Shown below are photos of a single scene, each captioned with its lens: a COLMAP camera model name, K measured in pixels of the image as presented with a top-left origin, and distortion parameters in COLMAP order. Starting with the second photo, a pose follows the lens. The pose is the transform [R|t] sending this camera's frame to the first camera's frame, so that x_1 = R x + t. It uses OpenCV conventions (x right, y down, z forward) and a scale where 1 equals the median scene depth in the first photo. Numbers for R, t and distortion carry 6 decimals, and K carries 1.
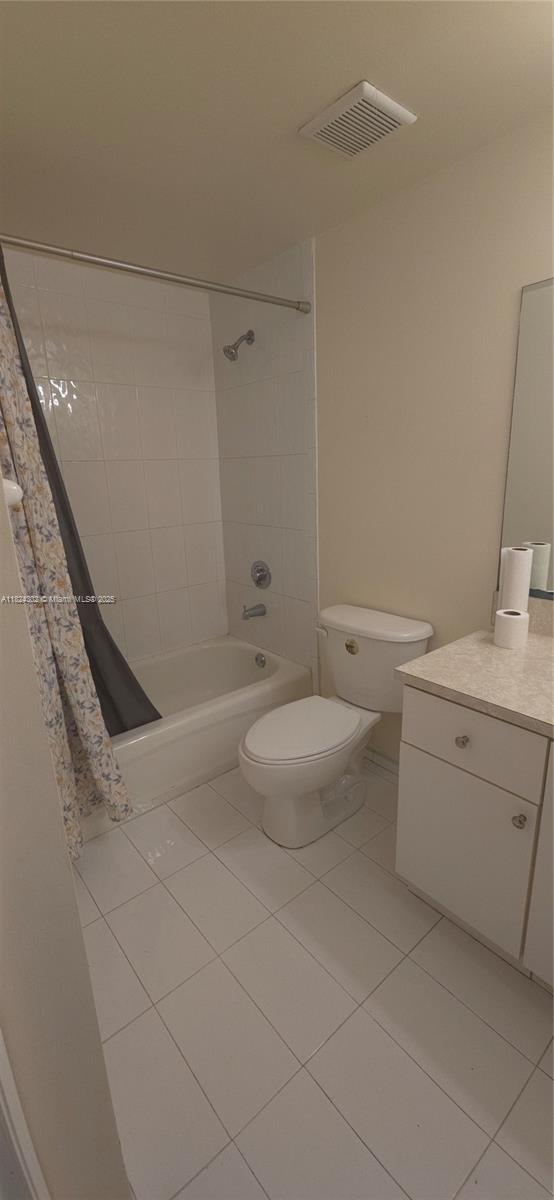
lens RADIAL K [[489.2, 0, 273.6], [0, 489.2, 598.5], [0, 0, 1]] dist [0.000176, -0.000586]
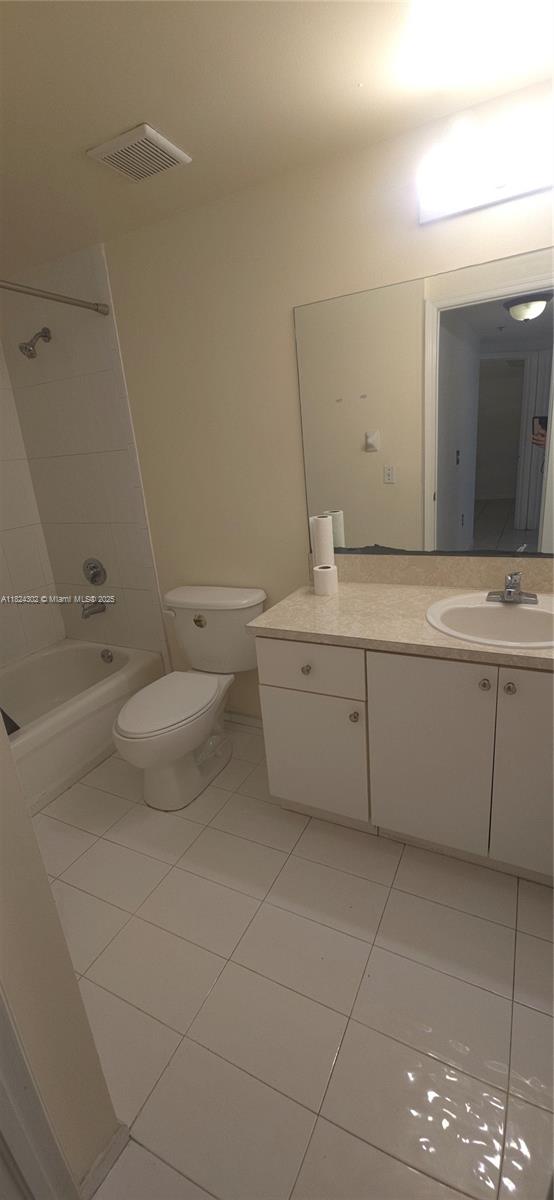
lens RADIAL K [[484.9, 0, 274.6], [0, 484.9, 600.0], [0, 0, 1]] dist [-0.001269, -0.003983]
pose [[0.921445, -0.159681, 0.354178, -0.071841], [0.152696, 0.987117, 0.047781, 0.026602], [-0.357245, 0.010053, 0.933957, -0.099396]]
